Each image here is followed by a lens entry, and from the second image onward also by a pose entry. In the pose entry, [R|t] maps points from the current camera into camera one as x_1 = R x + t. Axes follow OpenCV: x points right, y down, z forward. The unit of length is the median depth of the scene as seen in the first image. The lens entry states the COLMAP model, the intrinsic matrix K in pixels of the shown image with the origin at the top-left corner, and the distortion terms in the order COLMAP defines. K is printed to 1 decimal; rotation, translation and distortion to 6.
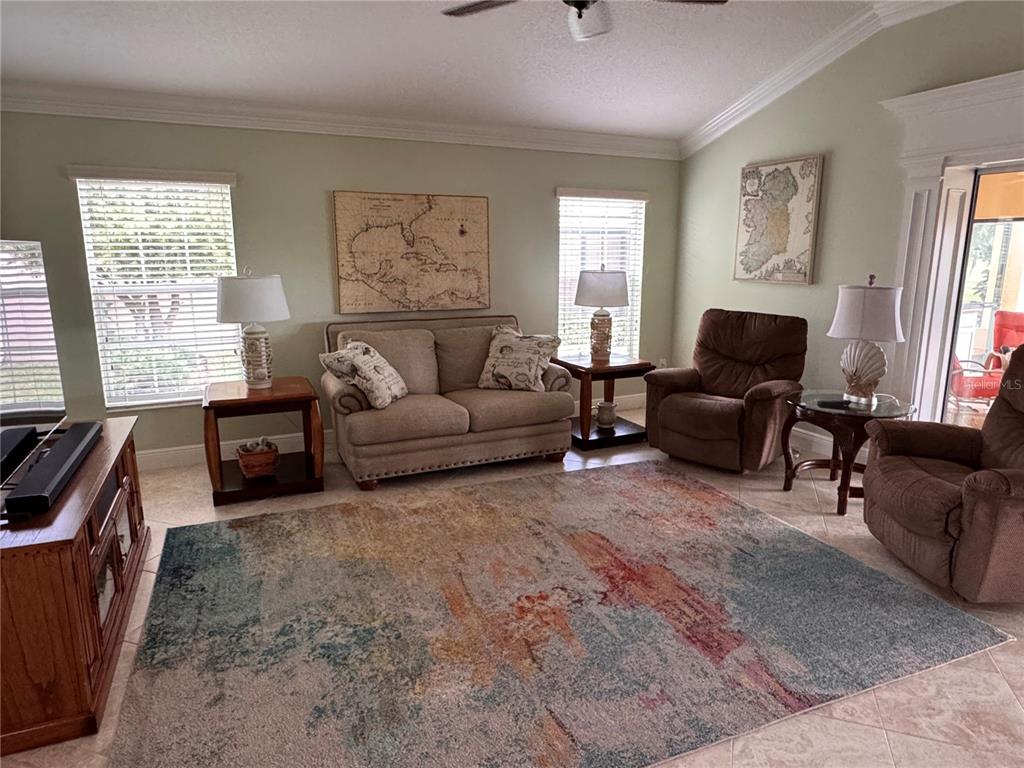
lens RADIAL K [[648.7, 0, 510.5], [0, 648.7, 384.8], [0, 0, 1]] dist [-0.000240, 0.001467]
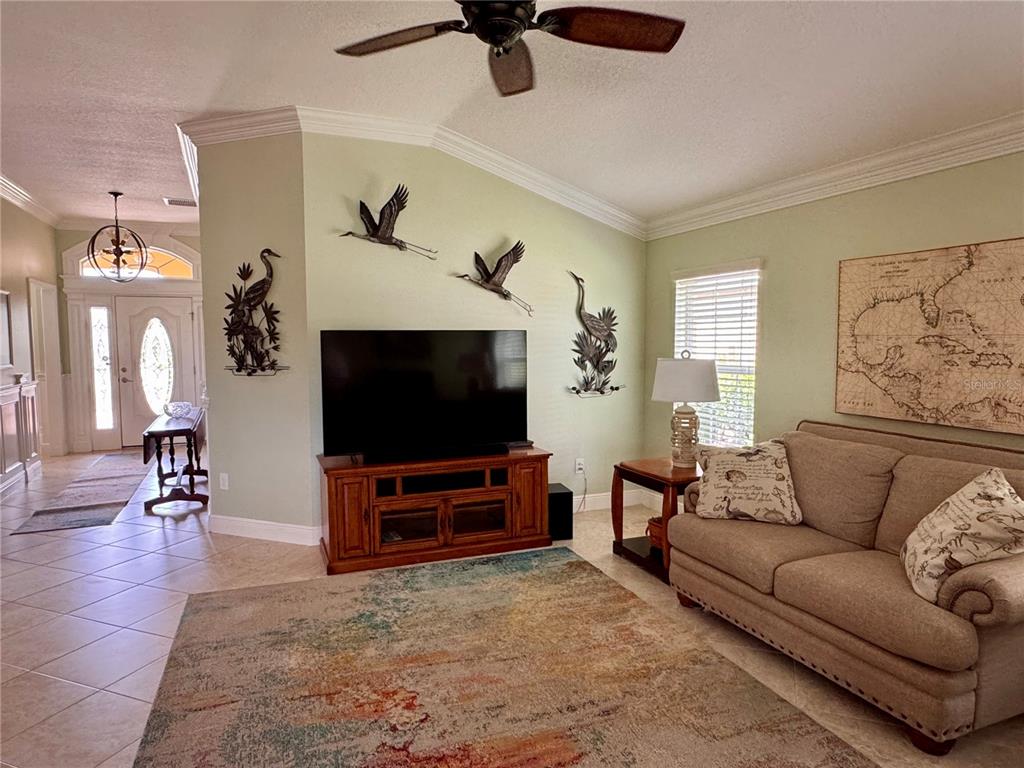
lens RADIAL K [[648.7, 0, 510.8], [0, 648.7, 384.6], [0, 0, 1]] dist [-0.000240, 0.001467]
pose [[-0.038706, 0.072492, -0.996618, 0.683507], [-0.196396, 0.977360, 0.078719, -0.160442], [0.979760, 0.198779, -0.023593, 0.790720]]
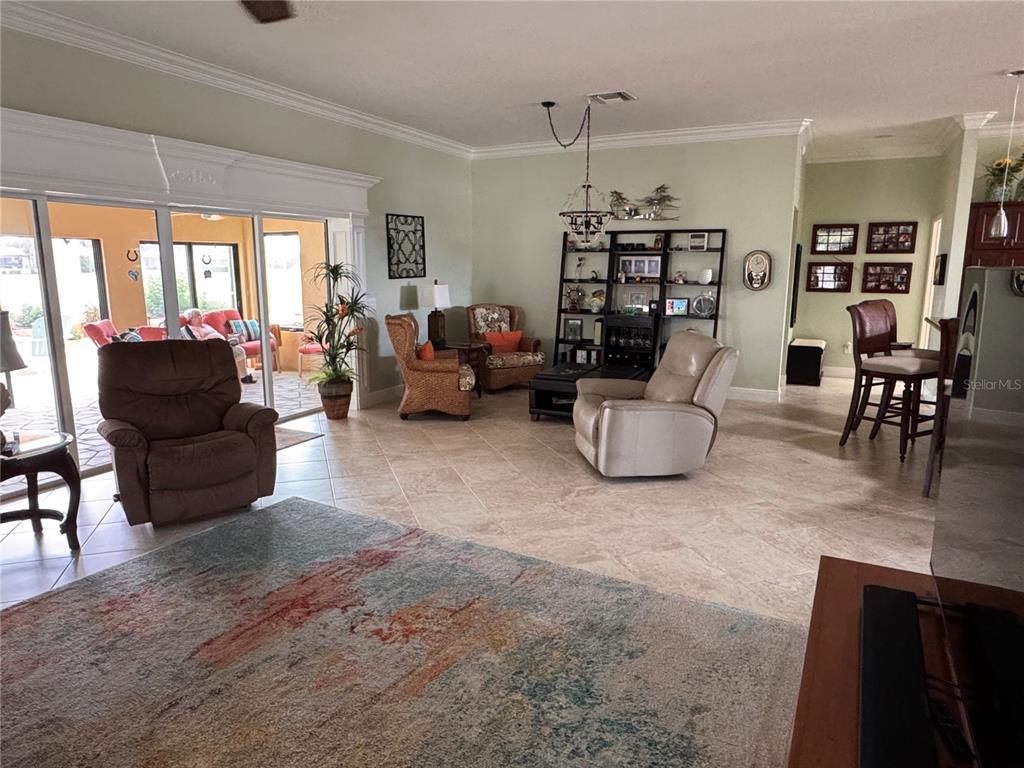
lens RADIAL K [[648.7, 0, 505.4], [0, 648.7, 384.0], [0, 0, 1]] dist [-0.000240, 0.001467]
pose [[-0.612912, -0.145439, 0.776651, -0.565248], [0.158094, 0.940467, 0.300879, -0.208483], [-0.774174, 0.307196, -0.553430, 0.940979]]
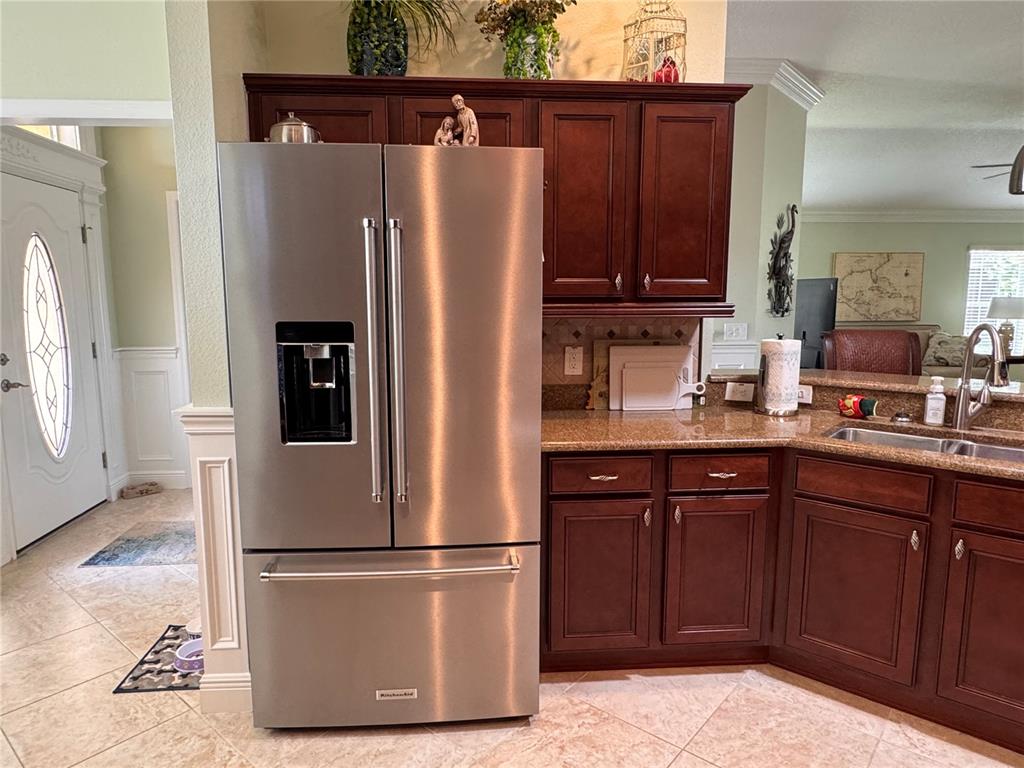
lens RADIAL K [[648.7, 0, 510.5], [0, 648.7, 385.5], [0, 0, 1]] dist [-0.000240, 0.001467]
pose [[0.935302, 0.048503, -0.350510, -0.572627], [-0.069317, 0.996483, -0.047076, 0.263669], [0.346994, 0.068326, 0.935375, -1.188847]]
